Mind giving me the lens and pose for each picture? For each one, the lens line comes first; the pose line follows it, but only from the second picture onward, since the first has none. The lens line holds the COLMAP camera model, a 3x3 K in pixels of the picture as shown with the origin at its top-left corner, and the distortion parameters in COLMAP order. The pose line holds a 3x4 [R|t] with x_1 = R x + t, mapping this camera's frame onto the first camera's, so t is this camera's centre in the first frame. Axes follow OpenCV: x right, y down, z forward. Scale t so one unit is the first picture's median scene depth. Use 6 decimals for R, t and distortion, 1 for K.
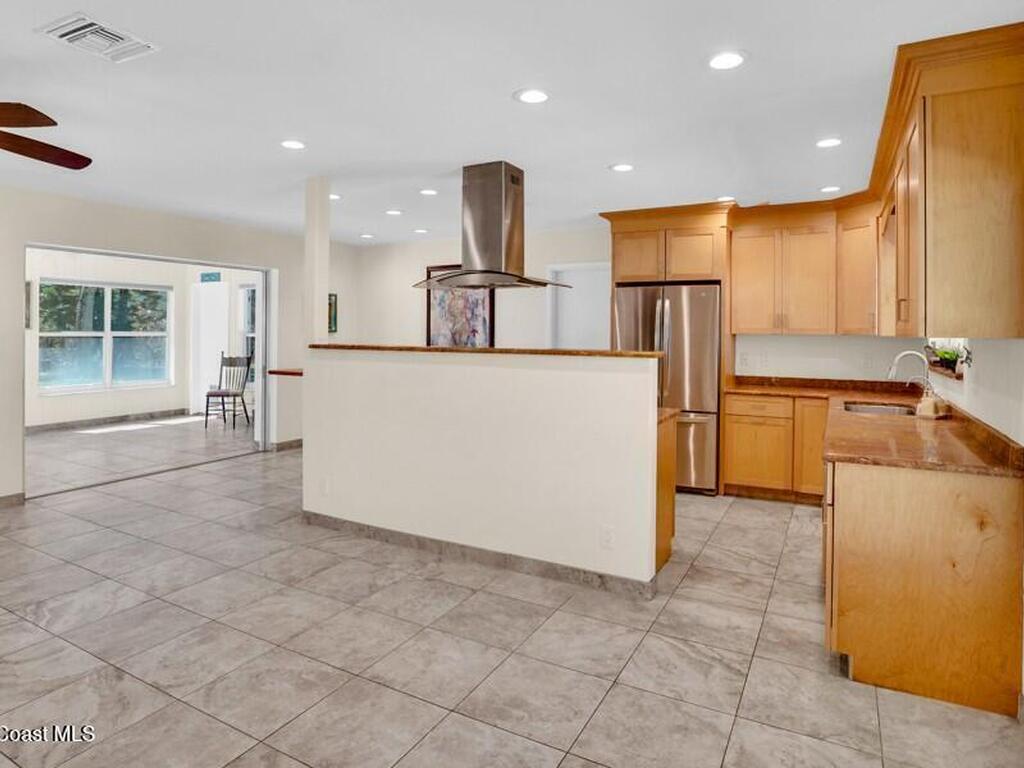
lens RADIAL K [[604.5, 0, 513.1], [0, 604.5, 327.2], [0, 0, 1]] dist [-0.038338, 0.006266]
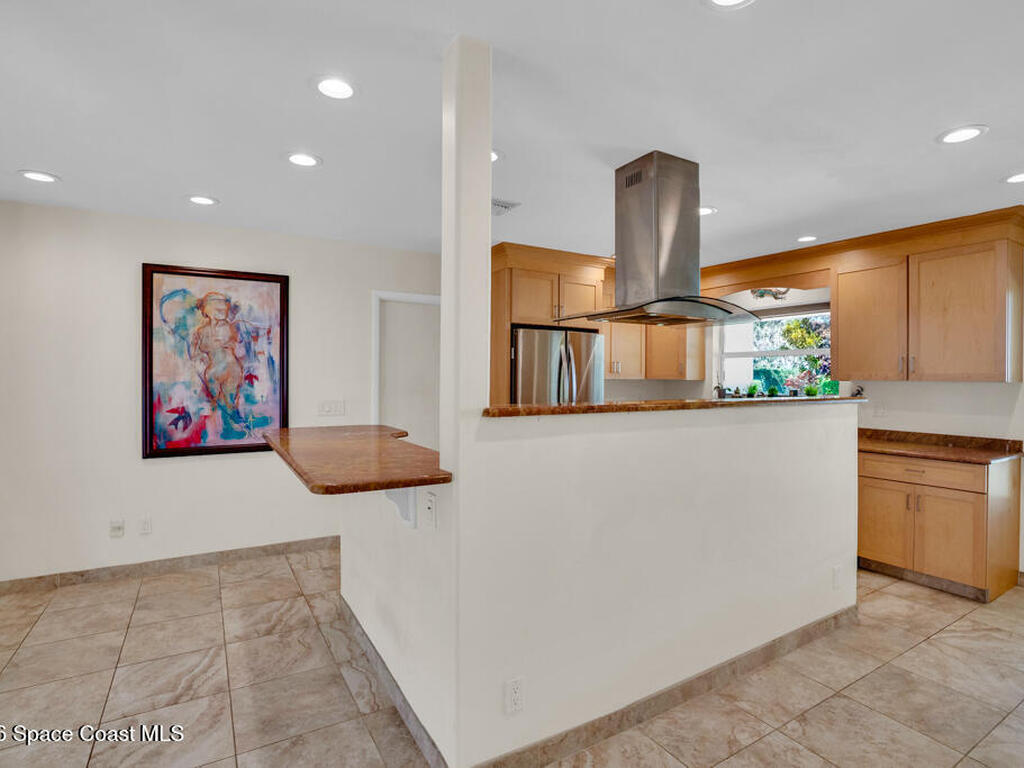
lens RADIAL K [[532.0, 0, 518.4], [0, 532.0, 380.4], [0, 0, 1]] dist [-0.033986, 0.006197]
pose [[0.499510, -0.010842, 0.866241, -0.612749], [-0.006695, 0.999844, 0.016375, -0.001462], [-0.866282, -0.013979, 0.499359, 0.703782]]
